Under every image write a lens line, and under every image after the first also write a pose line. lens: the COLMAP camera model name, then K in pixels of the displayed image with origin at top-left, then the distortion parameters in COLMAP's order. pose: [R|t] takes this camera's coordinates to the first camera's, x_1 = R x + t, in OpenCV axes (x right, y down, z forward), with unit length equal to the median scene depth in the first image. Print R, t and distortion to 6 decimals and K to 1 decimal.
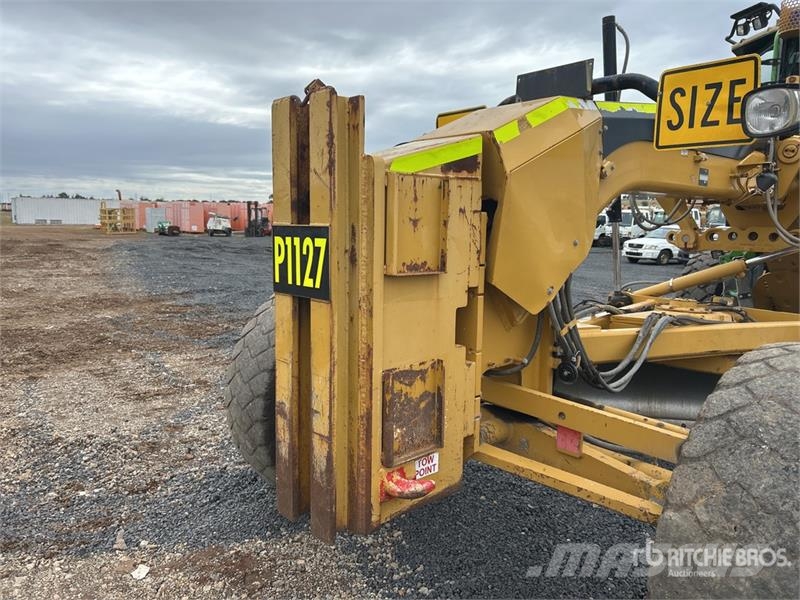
lens RADIAL K [[617.5, 0, 401.3], [0, 617.5, 303.9], [0, 0, 1]] dist [0.054410, -0.048516]
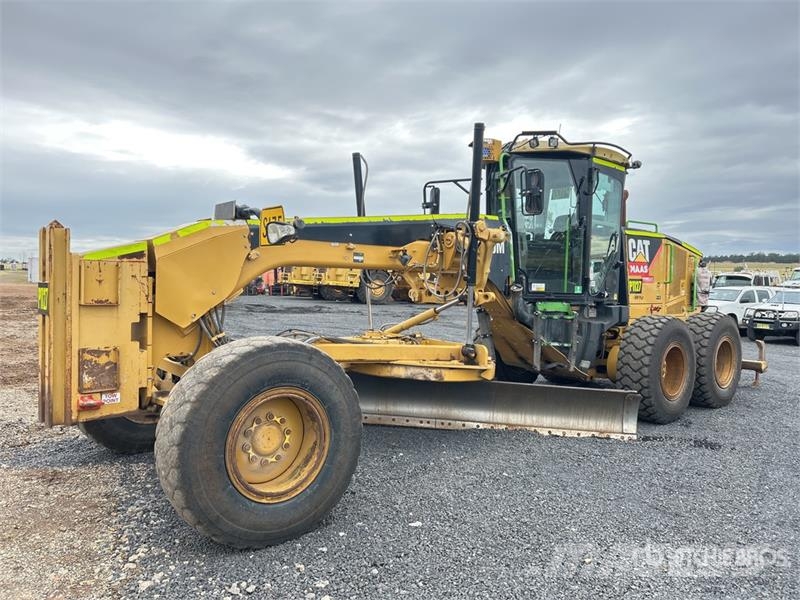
lens RADIAL K [[617.5, 0, 398.5], [0, 617.5, 299.8], [0, 0, 1]] dist [0.054410, -0.048516]
pose [[0.999645, 0.008241, -0.025319, 0.887699], [-0.010828, 0.994539, -0.103806, 0.118087], [0.024325, 0.104043, 0.994275, -0.916202]]
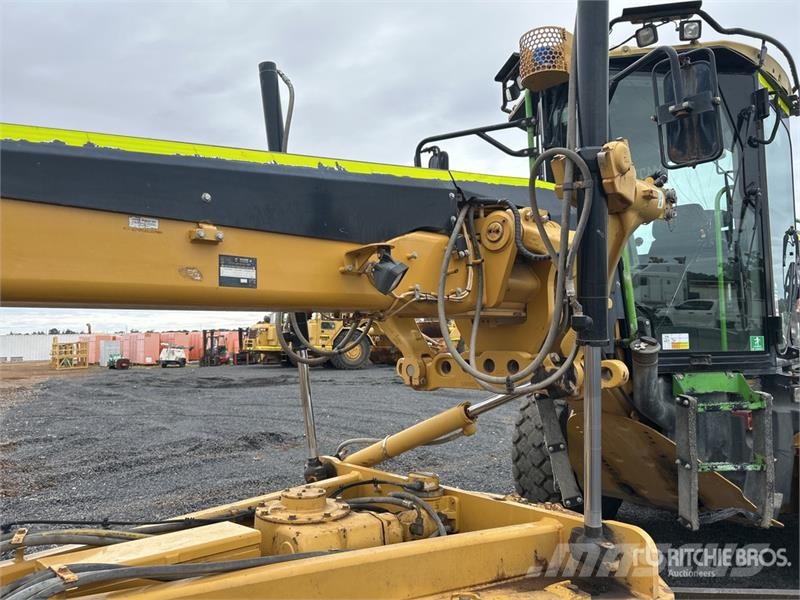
lens RADIAL K [[617.5, 0, 403.1], [0, 617.5, 298.0], [0, 0, 1]] dist [0.054410, -0.048516]
pose [[0.999174, -0.035879, 0.019092, 0.855596], [0.039012, 0.978390, -0.203056, -0.095204], [-0.011394, 0.203633, 0.978981, 0.678814]]
